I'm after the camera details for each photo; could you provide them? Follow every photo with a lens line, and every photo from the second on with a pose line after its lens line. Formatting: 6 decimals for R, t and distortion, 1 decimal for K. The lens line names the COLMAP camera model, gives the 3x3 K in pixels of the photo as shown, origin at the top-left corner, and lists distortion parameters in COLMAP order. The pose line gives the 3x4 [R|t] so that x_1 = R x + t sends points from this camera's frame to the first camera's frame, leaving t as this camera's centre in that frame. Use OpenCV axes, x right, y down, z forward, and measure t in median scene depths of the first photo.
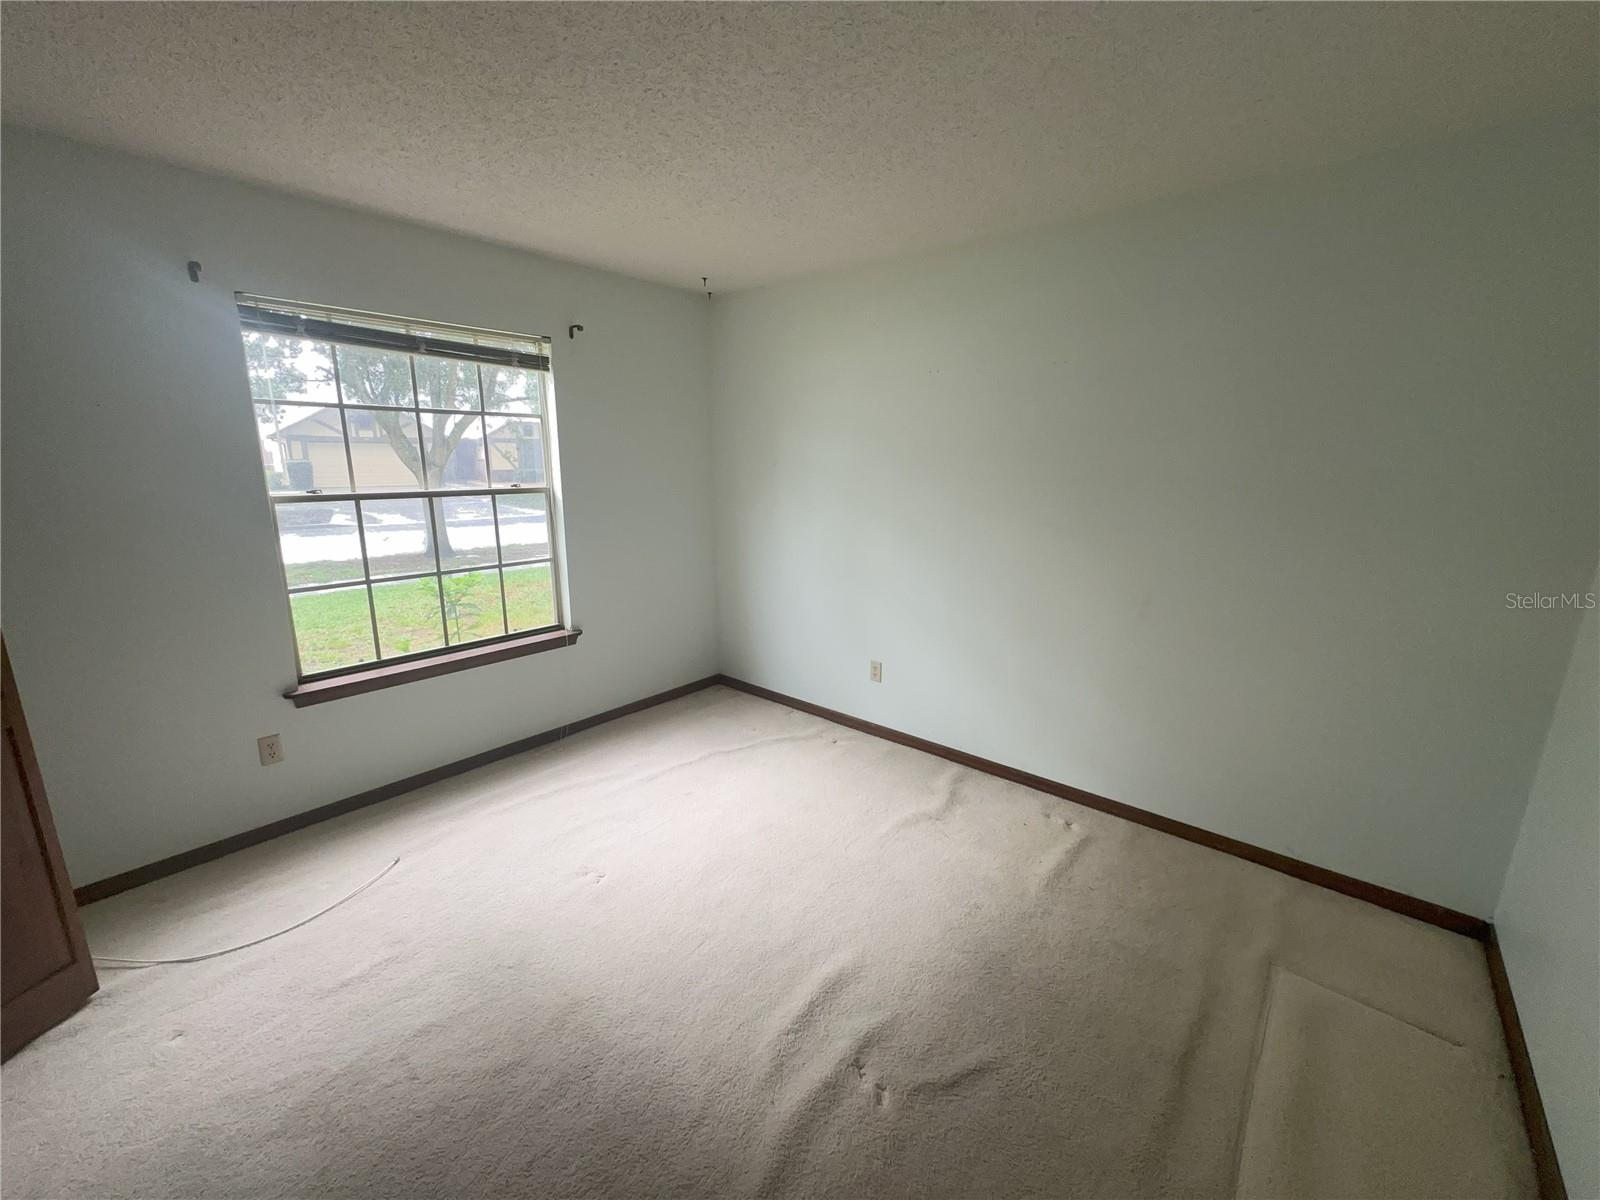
lens RADIAL K [[641.2, 0, 800.0], [0, 641.2, 600.0], [0, 0, 1]] dist [-0.002406, -0.000235]
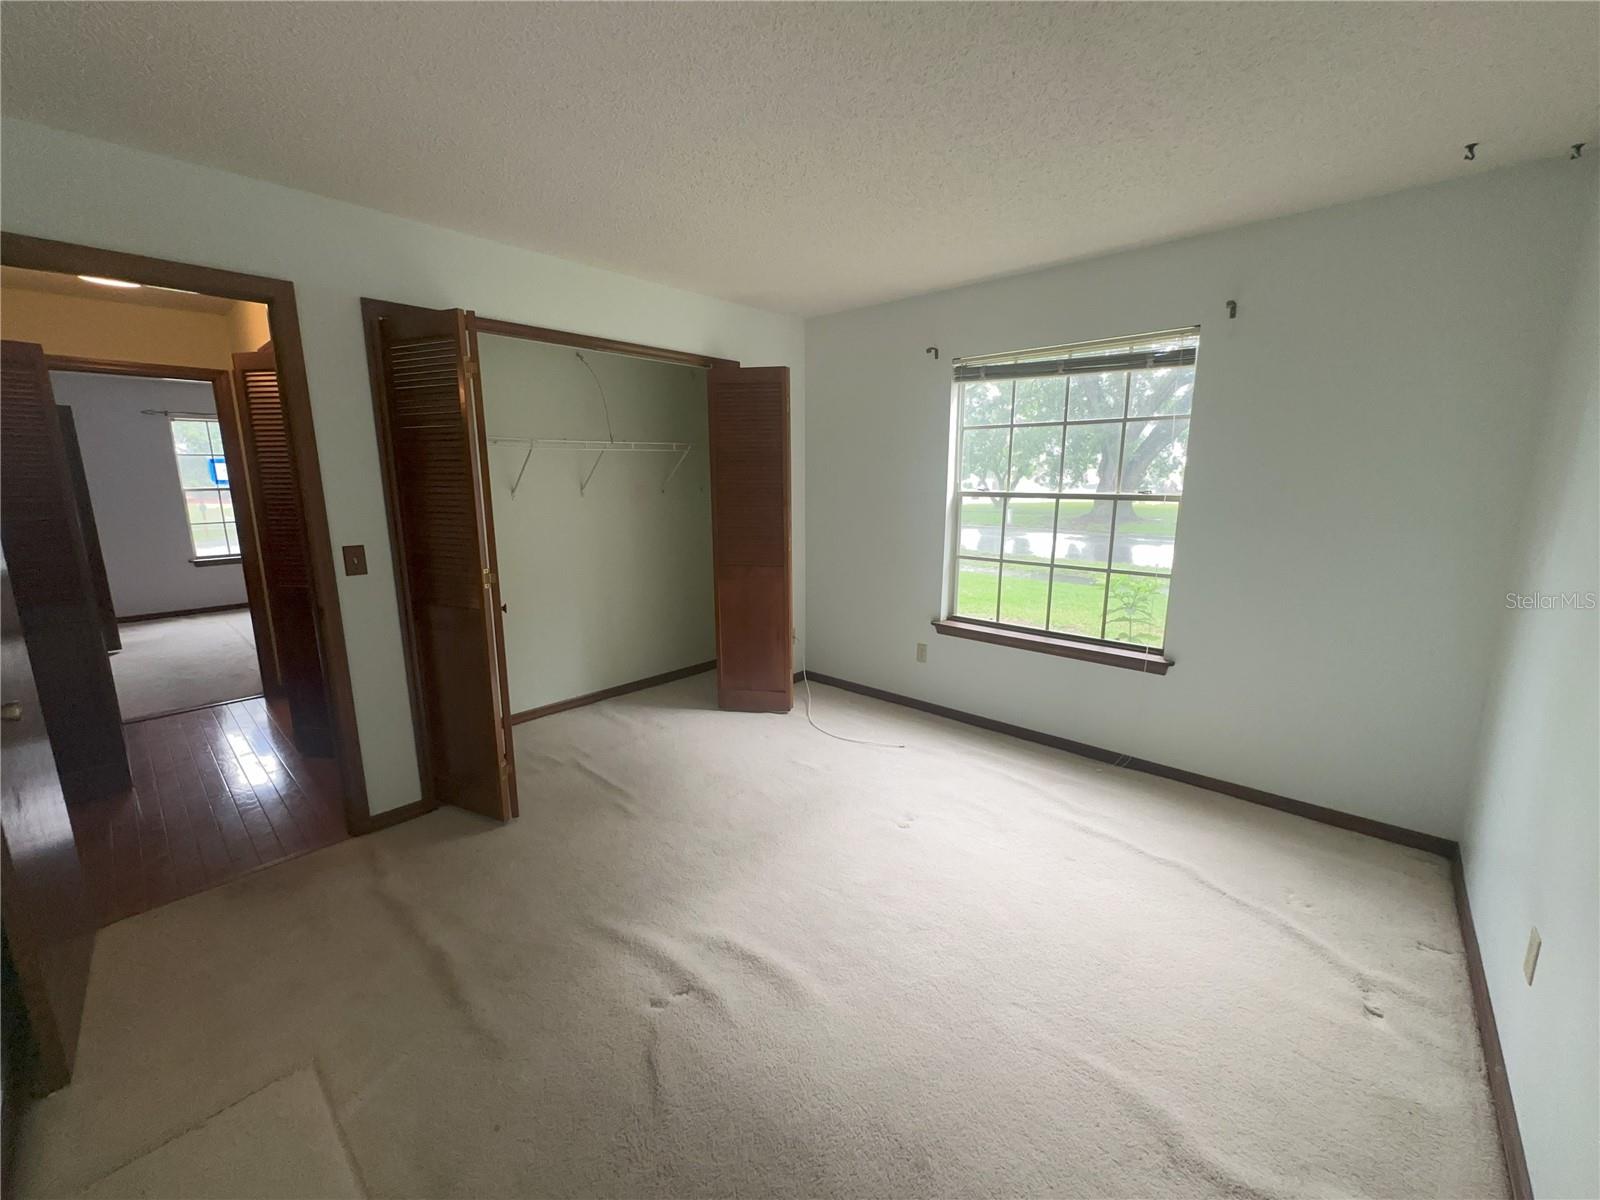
lens RADIAL K [[636.0, 0, 800.0], [0, 636.0, 600.0], [0, 0, 1]] dist [0.000858, 0.000149]
pose [[-0.020961, 0.188949, -0.981763, 0.554798], [-0.218083, 0.957468, 0.188929, -0.096323], [0.975705, 0.218066, 0.021137, 0.535418]]
